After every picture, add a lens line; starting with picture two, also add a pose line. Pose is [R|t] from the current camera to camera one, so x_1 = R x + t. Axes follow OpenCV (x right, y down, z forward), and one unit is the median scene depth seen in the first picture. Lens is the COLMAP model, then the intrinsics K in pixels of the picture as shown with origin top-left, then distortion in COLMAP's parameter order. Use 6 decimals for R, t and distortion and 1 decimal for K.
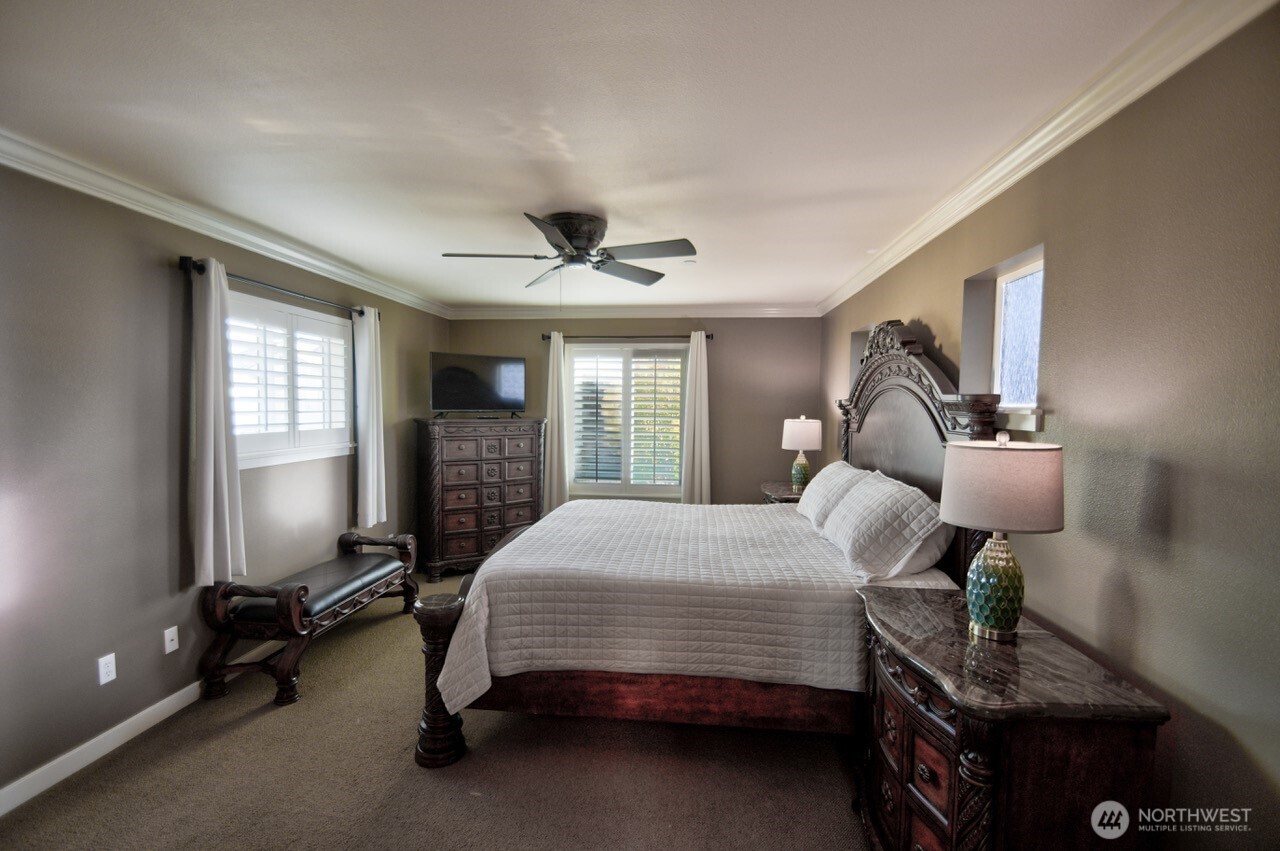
lens RADIAL K [[616.6, 0, 637.9], [0, 616.6, 431.1], [0, 0, 1]] dist [-0.000134, -0.000772]
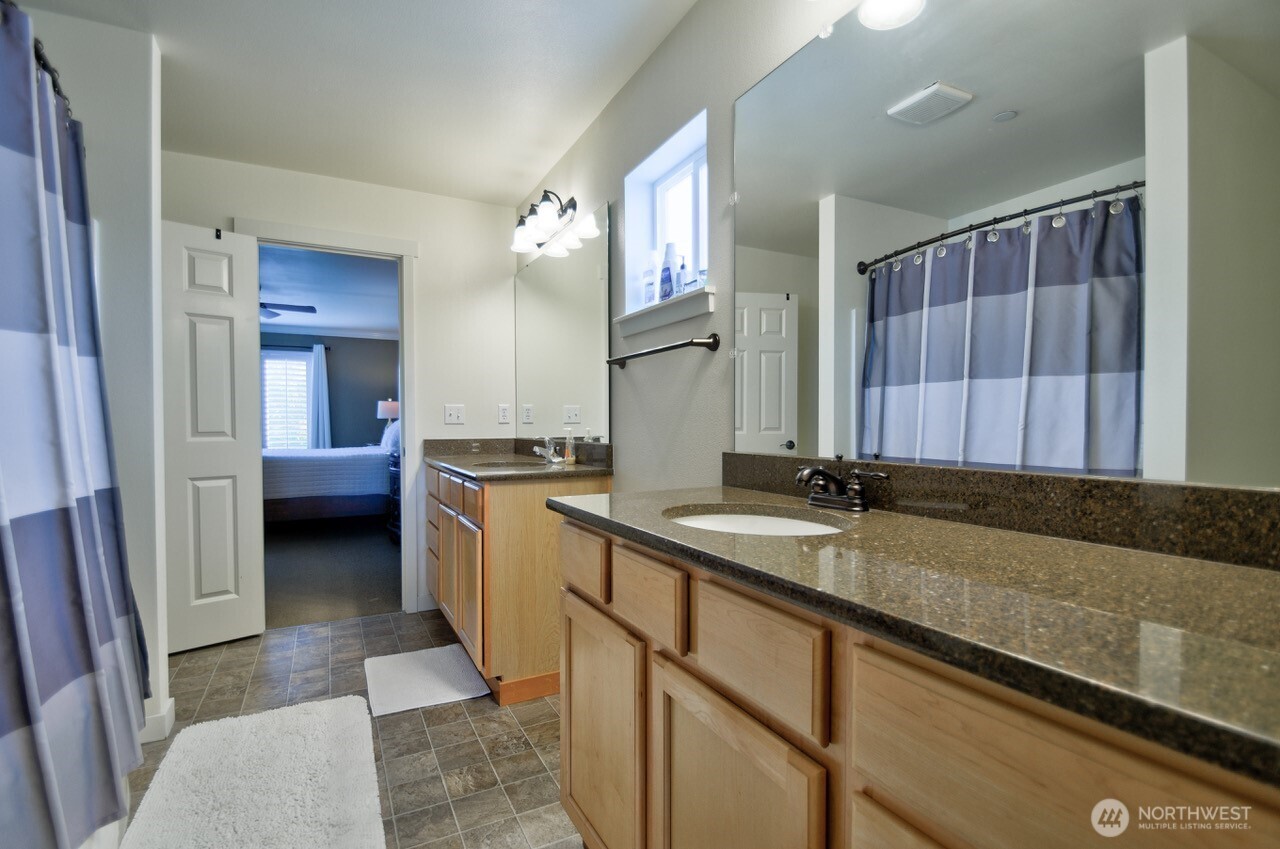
lens RADIAL K [[616.6, 0, 637.9], [0, 616.6, 430.1], [0, 0, 1]] dist [-0.000134, -0.000772]
pose [[0.844620, -0.012698, 0.535216, -0.063864], [0.028983, 0.999337, -0.022028, 0.124083], [-0.534581, 0.034117, 0.844428, -0.808256]]
